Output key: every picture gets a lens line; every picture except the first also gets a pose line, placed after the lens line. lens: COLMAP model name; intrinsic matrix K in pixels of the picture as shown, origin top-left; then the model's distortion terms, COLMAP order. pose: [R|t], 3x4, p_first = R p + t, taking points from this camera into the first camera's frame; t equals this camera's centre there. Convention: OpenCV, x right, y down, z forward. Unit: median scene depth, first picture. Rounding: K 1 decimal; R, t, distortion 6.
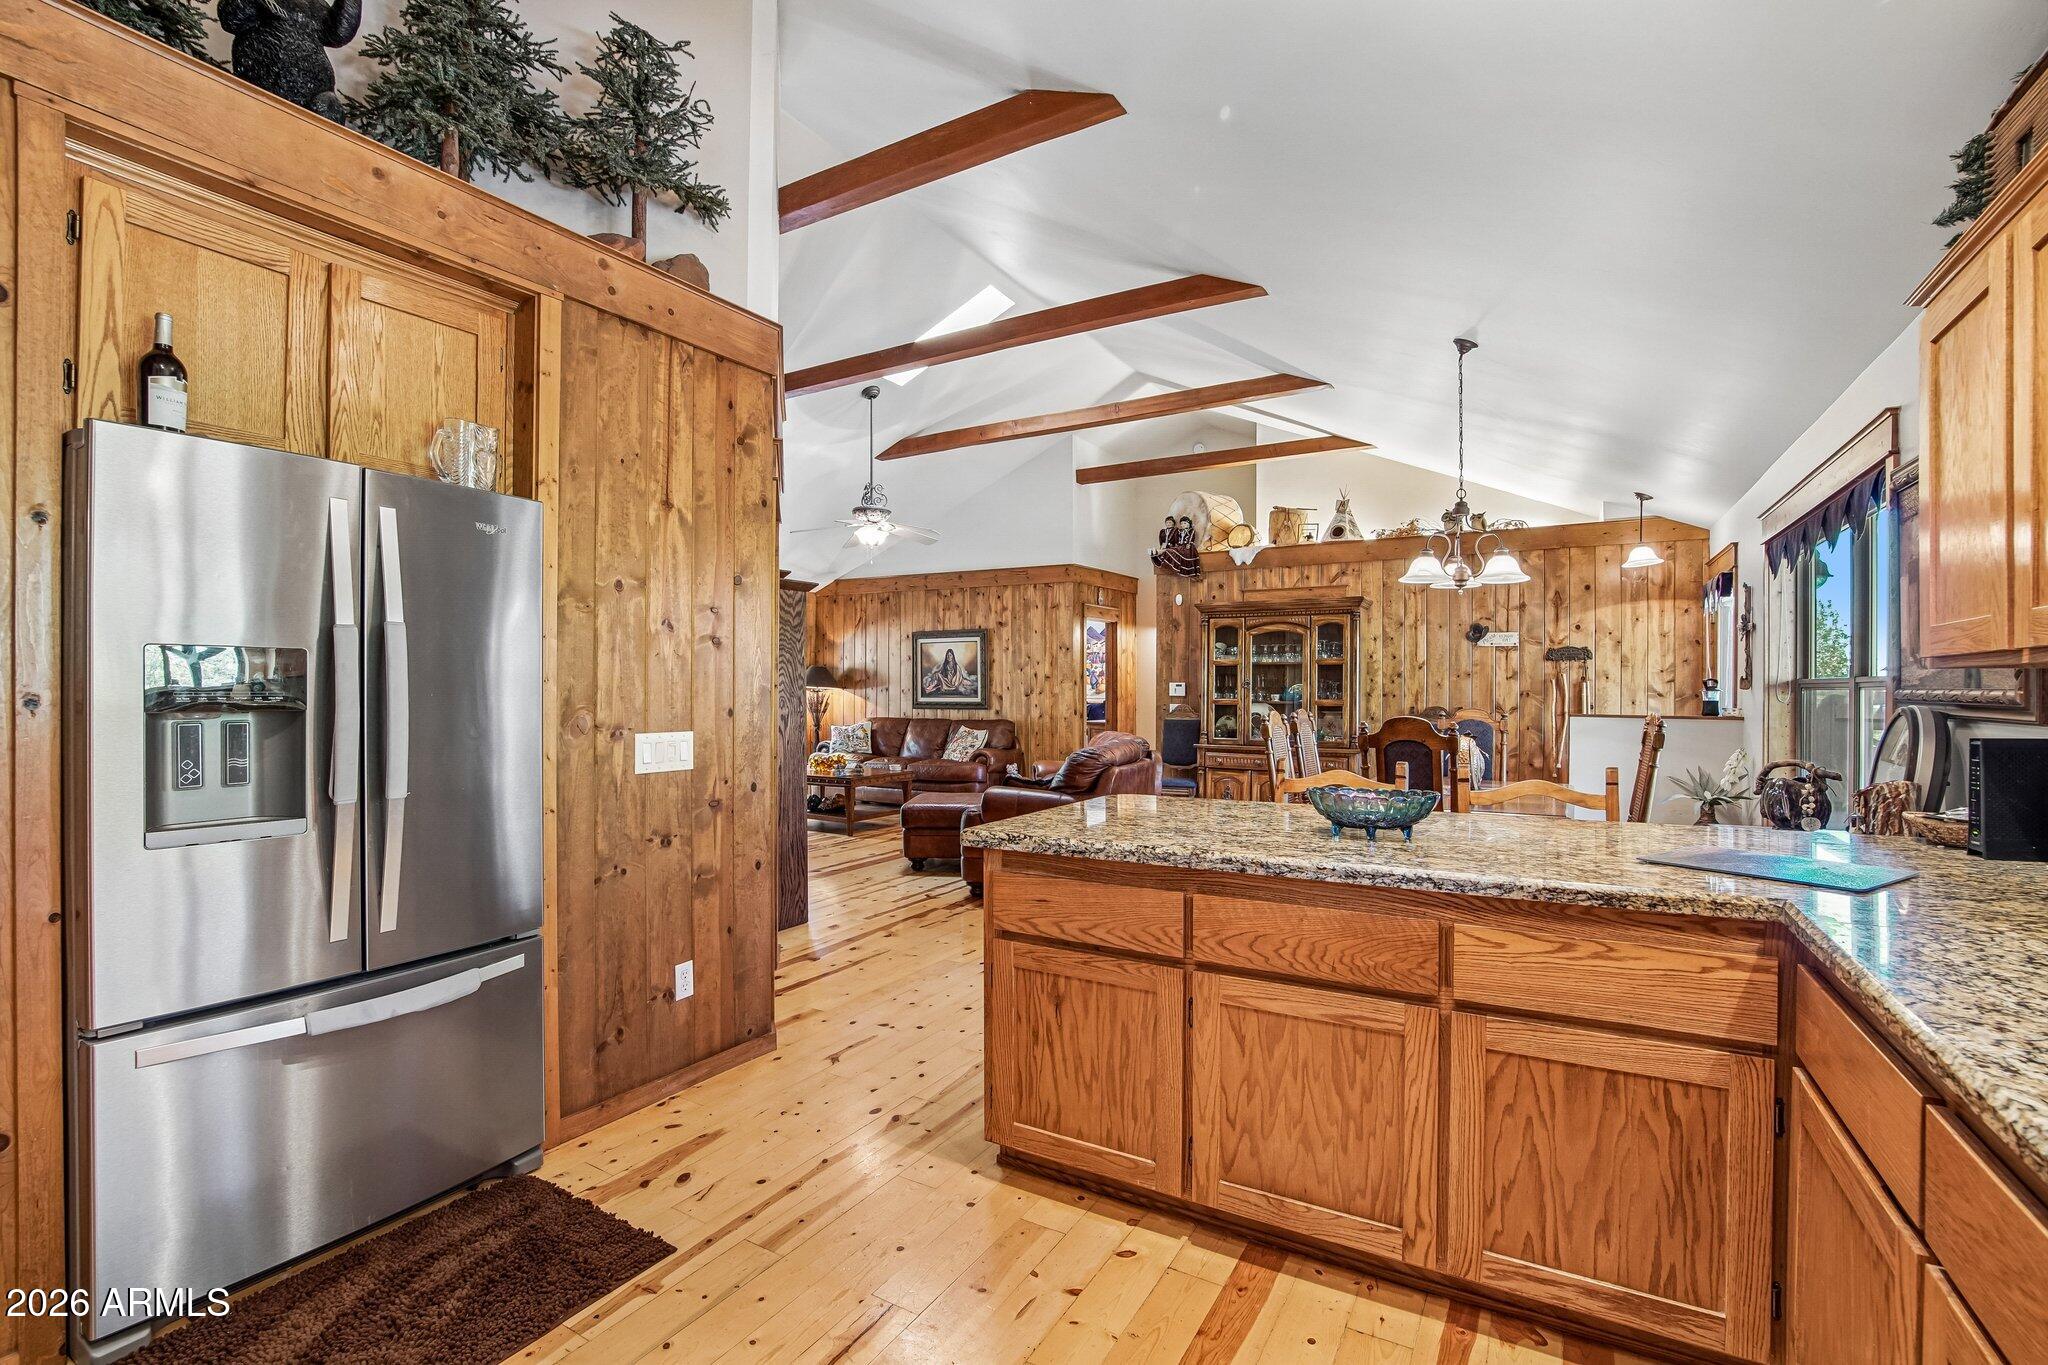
lens RADIAL K [[916.1, 0, 1009.3], [0, 916.1, 687.7], [0, 0, 1]] dist [-0.038678, 0.008297]
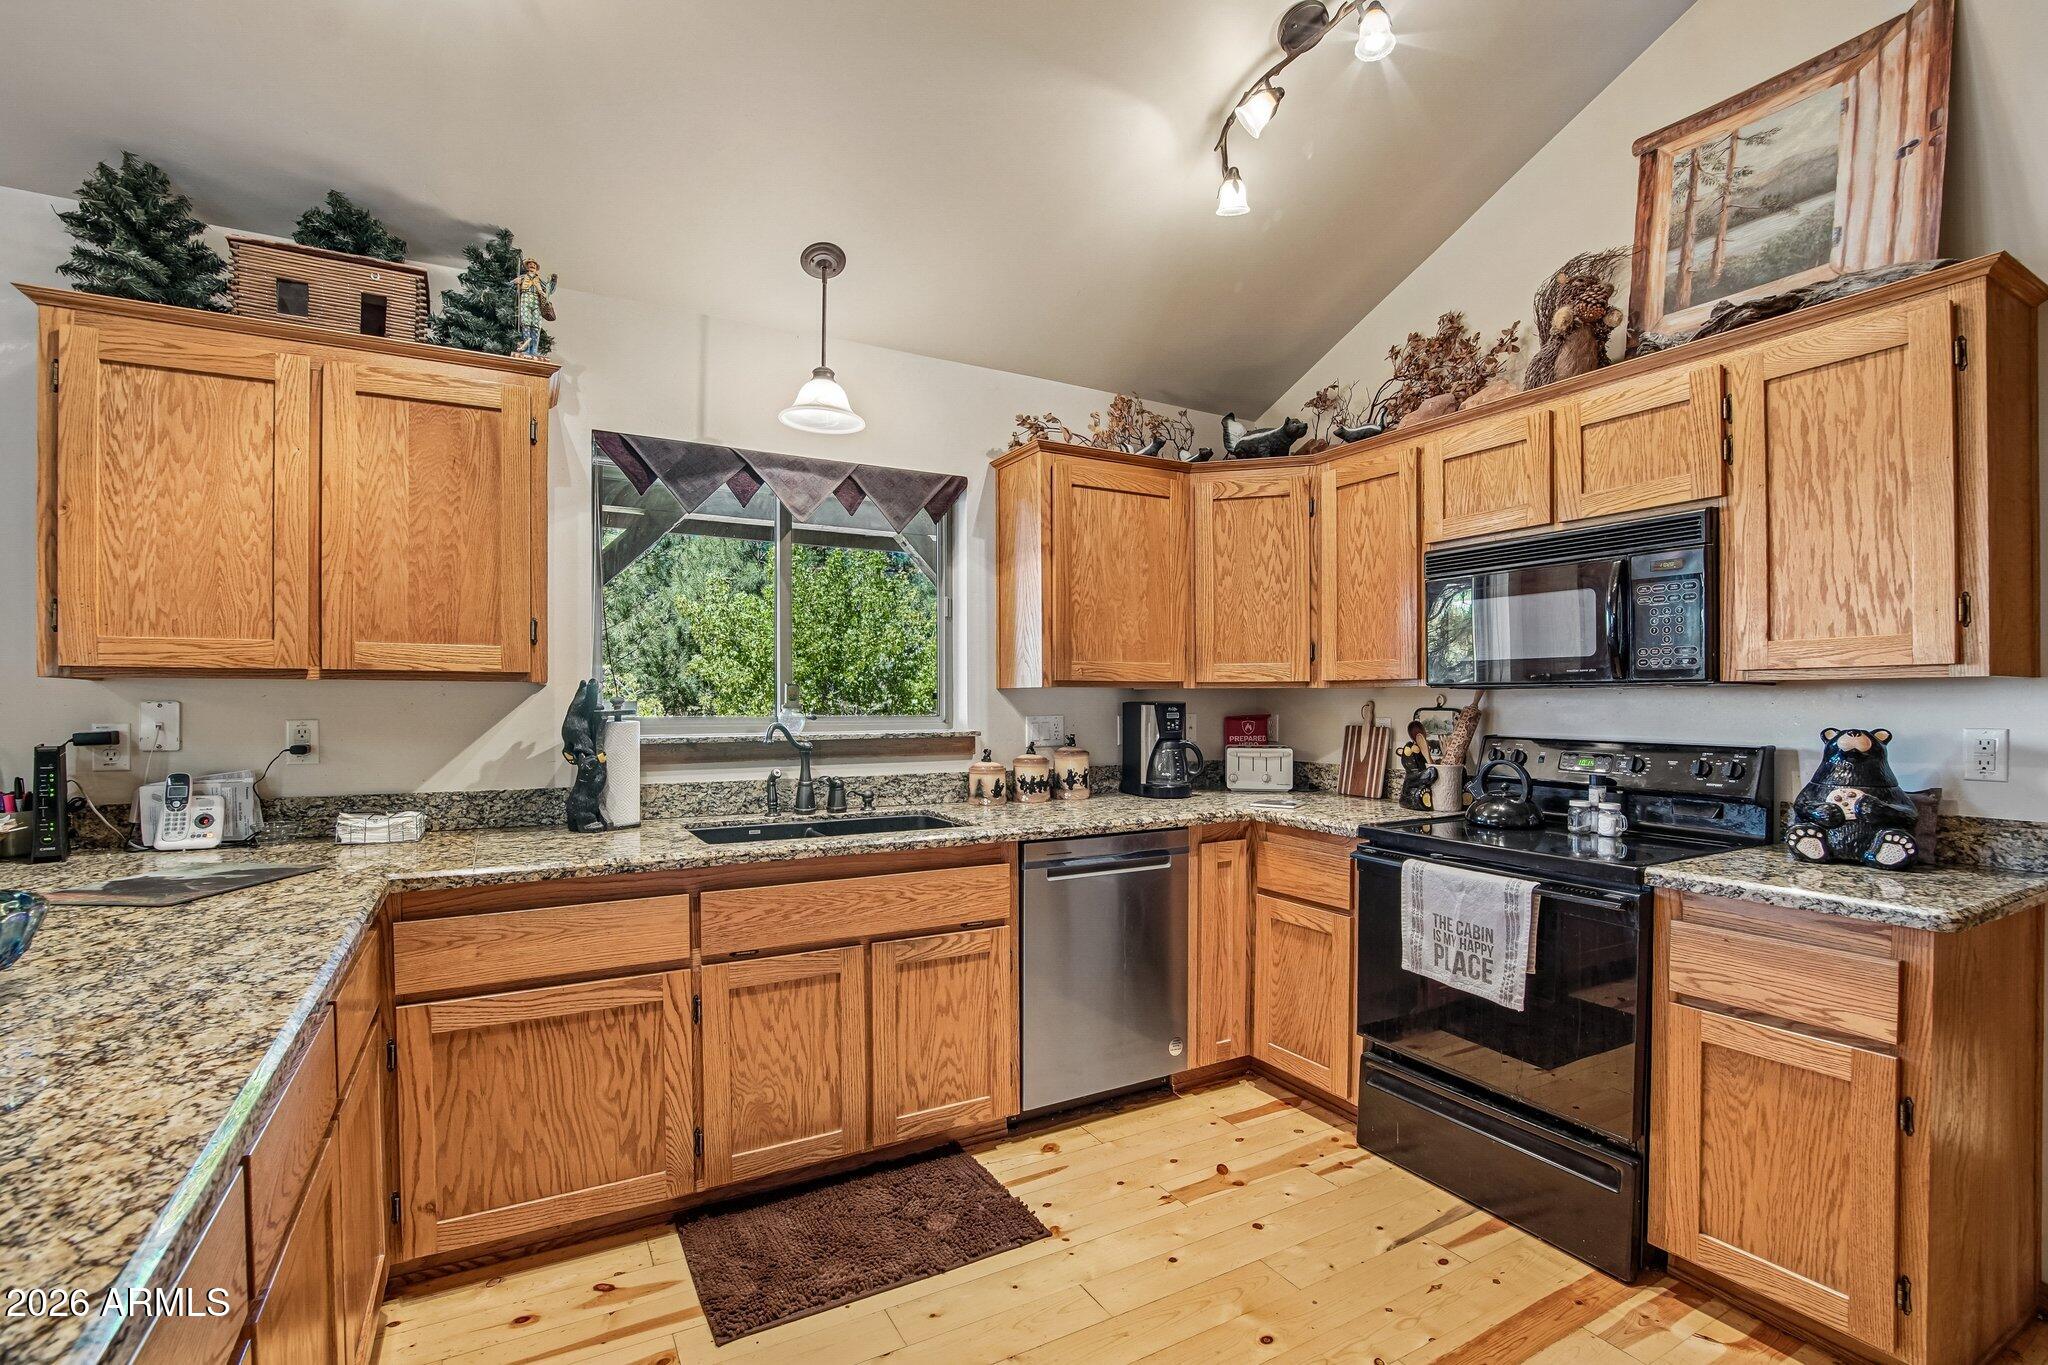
lens RADIAL K [[923.6, 0, 1014.5], [0, 923.6, 707.9], [0, 0, 1]] dist [-0.040057, 0.008212]
pose [[-0.867785, -0.004686, 0.496917, -0.080930], [-0.003531, 0.999988, 0.003264, 0.001360], [-0.496927, 0.001078, -0.867792, 0.286354]]
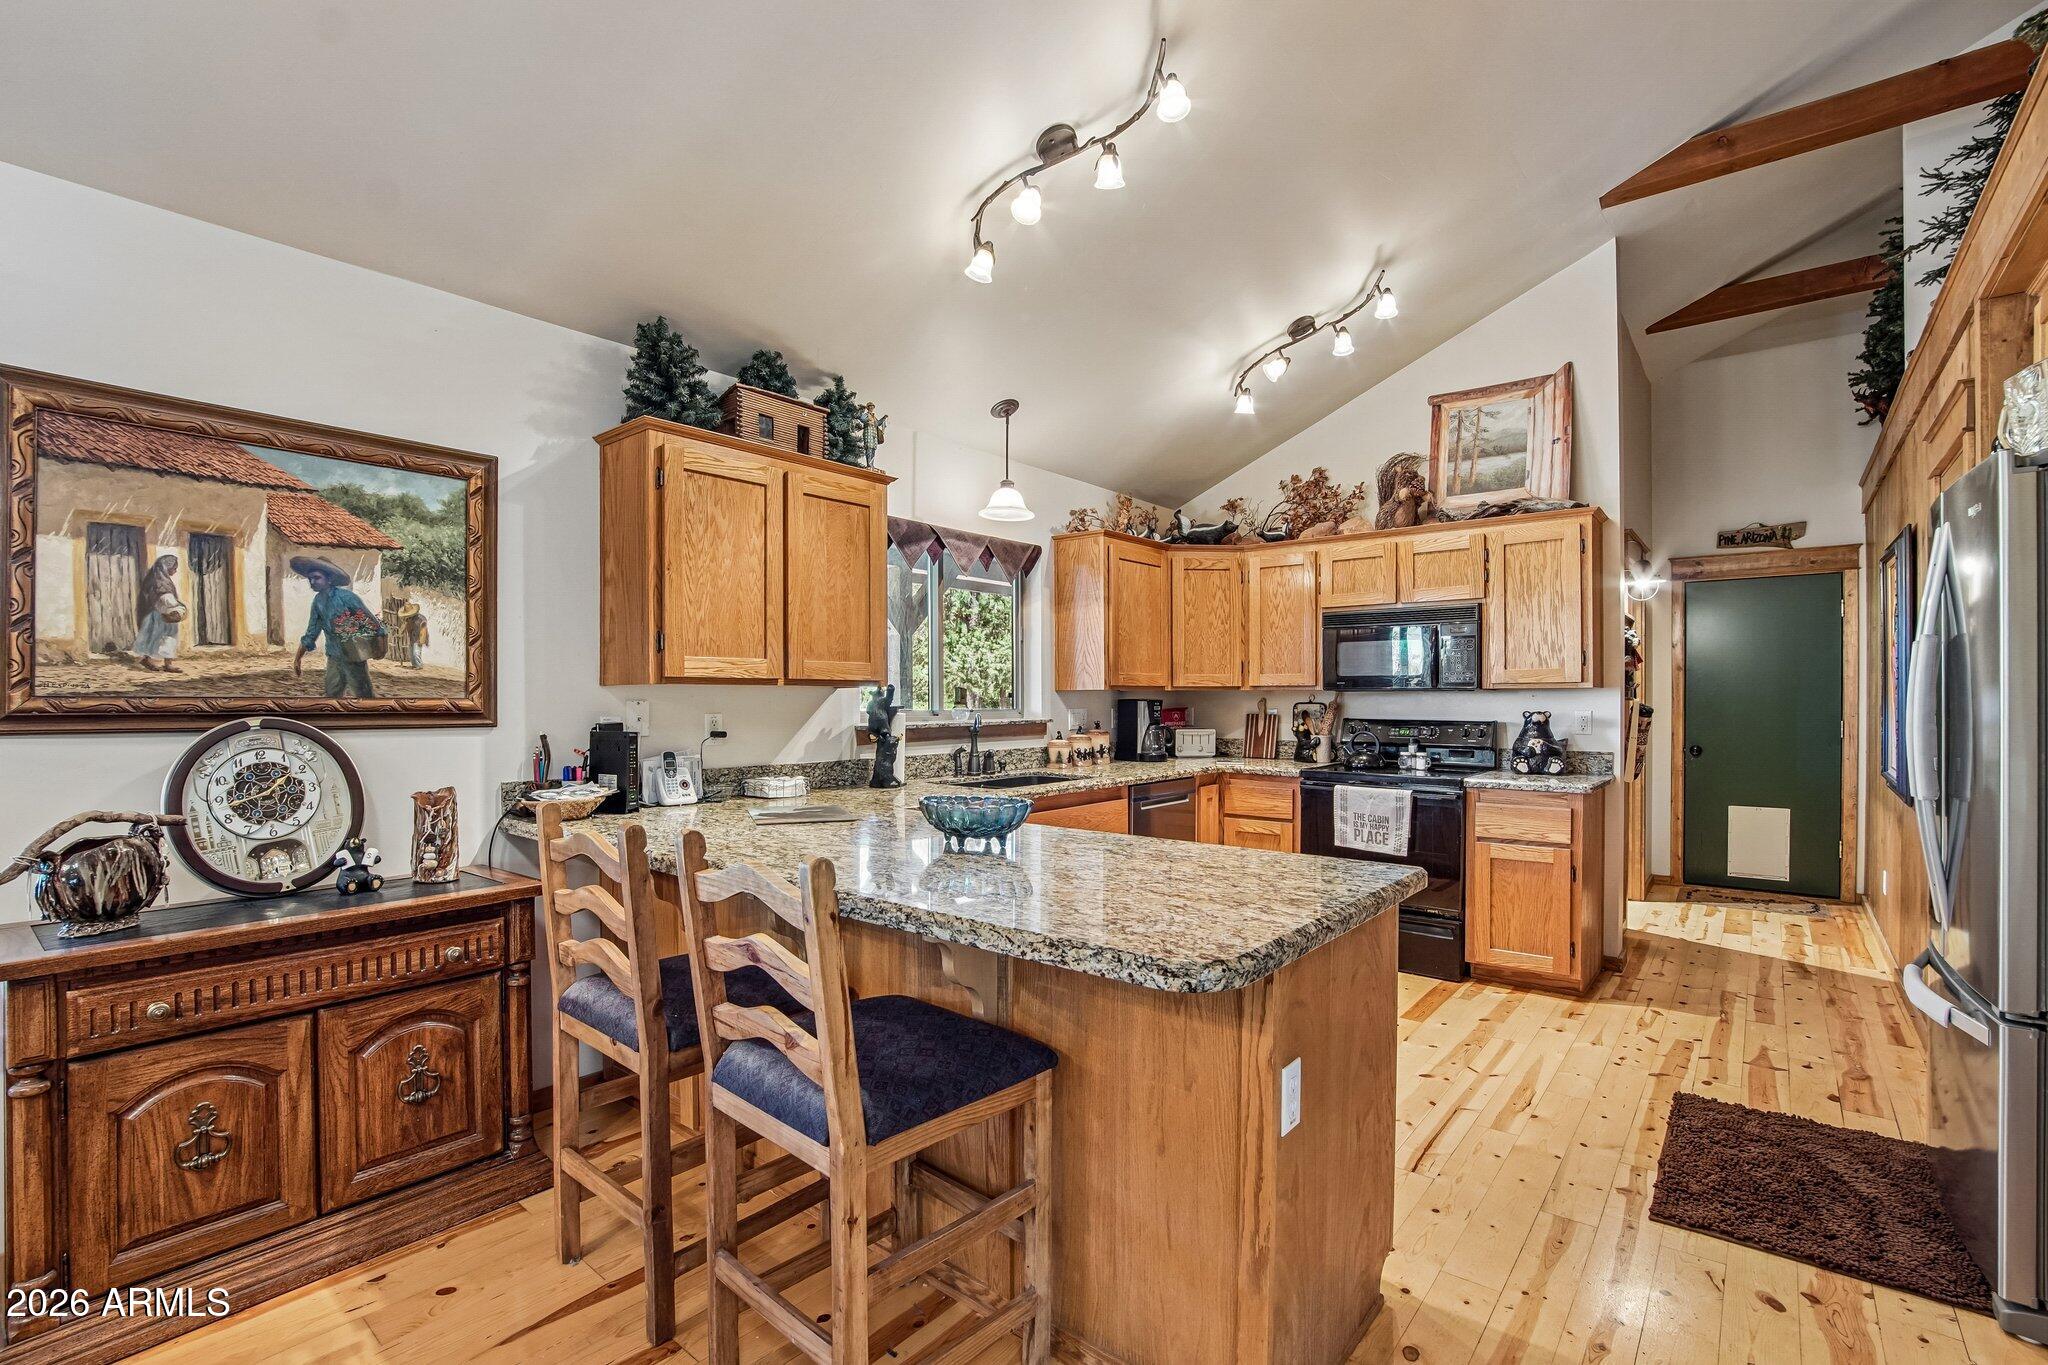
lens RADIAL K [[923.6, 0, 1014.5], [0, 923.6, 707.9], [0, 0, 1]] dist [-0.040057, 0.008212]
pose [[-0.988370, -0.001254, 0.152063, 0.052319], [-0.000327, 0.999981, 0.006119, 0.001882], [-0.152068, 0.005998, -0.988352, 0.515147]]
